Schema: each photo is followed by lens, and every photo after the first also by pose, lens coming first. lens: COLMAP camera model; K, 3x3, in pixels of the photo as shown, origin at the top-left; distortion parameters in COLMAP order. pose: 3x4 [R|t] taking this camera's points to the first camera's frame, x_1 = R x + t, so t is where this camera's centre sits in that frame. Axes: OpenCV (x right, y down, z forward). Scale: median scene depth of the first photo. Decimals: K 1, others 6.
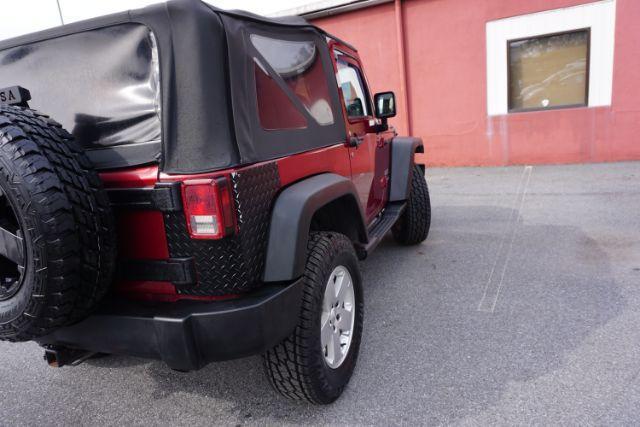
lens RADIAL K [[431.5, 0, 318.3], [0, 431.5, 212.3], [0, 0, 1]] dist [-0.048781, 0.039167]
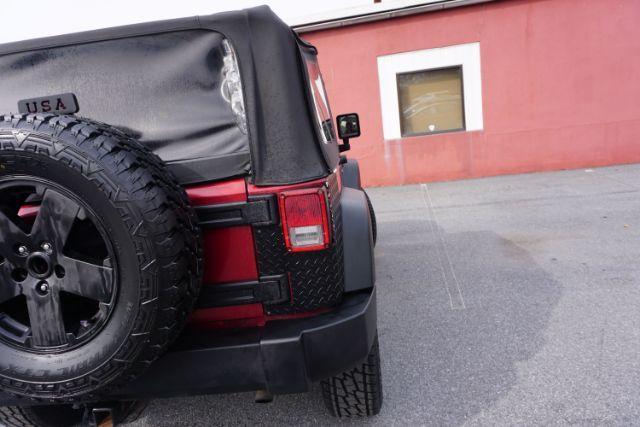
lens RADIAL K [[431.5, 0, 318.3], [0, 431.5, 212.3], [0, 0, 1]] dist [-0.048781, 0.039167]
pose [[0.954011, -0.065573, 0.292512, -0.209921], [0.086119, 0.994600, -0.057912, 0.013695], [-0.287135, 0.080439, 0.954507, 0.025645]]
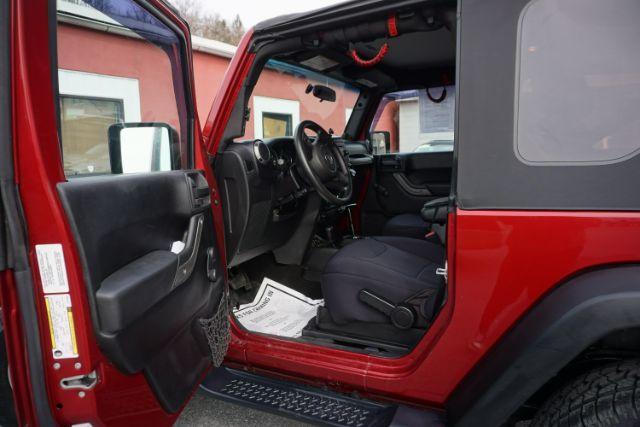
lens RADIAL K [[431.5, 0, 318.3], [0, 431.5, 212.3], [0, 0, 1]] dist [-0.048781, 0.039167]
pose [[0.072572, -0.042534, 0.996456, -0.697133], [0.244802, 0.969287, 0.023545, -0.135154], [-0.966853, 0.242225, 0.080755, 0.950970]]
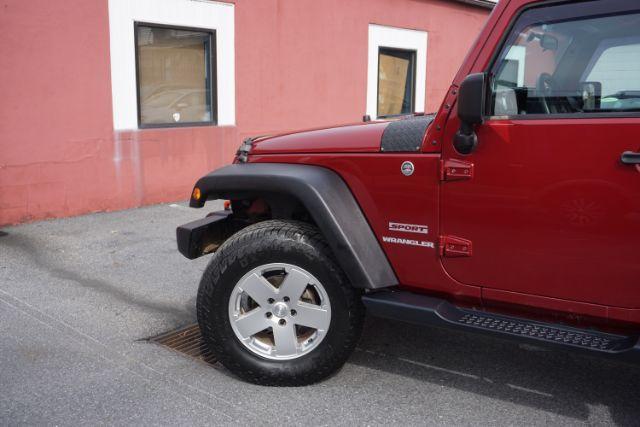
lens RADIAL K [[649.5, 0, 316.3], [0, 649.5, 212.1], [0, 0, 1]] dist [0.000799, 0.004476]
pose [[0.227215, -0.062242, 0.971854, -1.004551], [0.199836, 0.979698, 0.016024, -0.135310], [-0.953121, 0.190571, 0.235040, 1.082525]]
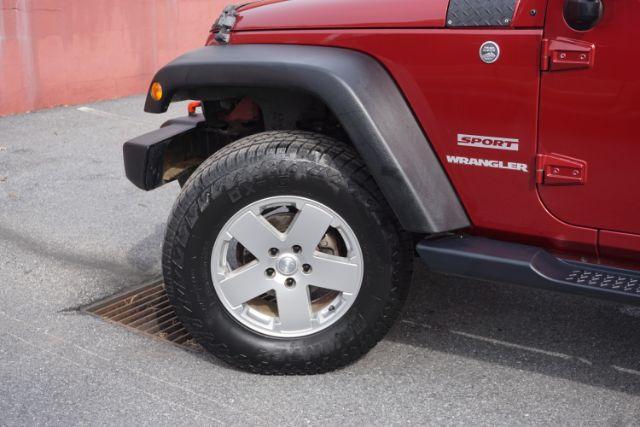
lens RADIAL K [[928.0, 0, 319.8], [0, 928.0, 212.7], [0, 0, 1]] dist [0.022702, 0.026986]
pose [[0.172660, -0.163349, 0.971342, -0.981166], [0.202577, 0.970960, 0.127276, -0.149246], [-0.963925, 0.174796, 0.200737, 1.153111]]
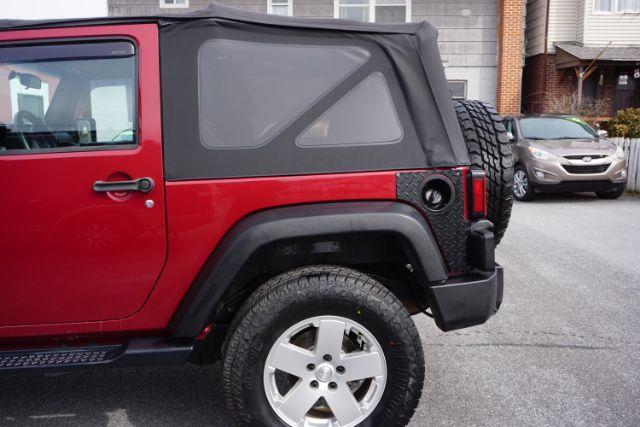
lens RADIAL K [[608.0, 0, 317.3], [0, 608.0, 213.4], [0, 0, 1]] dist [-0.005212, 0.002821]
pose [[-0.449297, -0.011603, 0.893307, -1.016779], [0.259871, 0.954980, 0.143108, -0.122155], [-0.854751, 0.296443, -0.426055, 1.022784]]
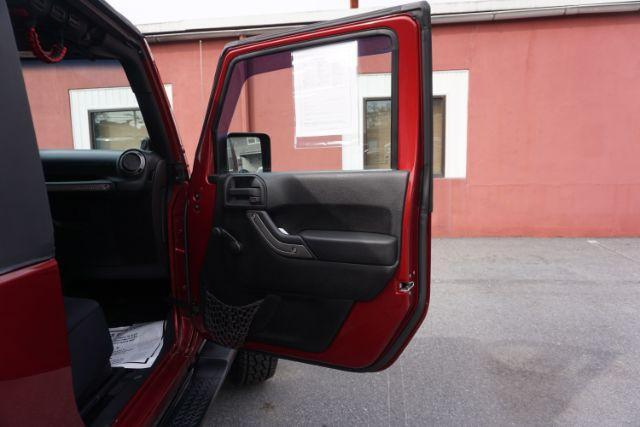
lens RADIAL K [[431.5, 0, 318.3], [0, 431.5, 212.3], [0, 0, 1]] dist [-0.048781, 0.039167]
pose [[0.935875, 0.039239, 0.350141, 0.099265], [0.004869, 0.992244, -0.124211, -0.112195], [-0.352299, 0.117951, 0.928425, 0.453417]]
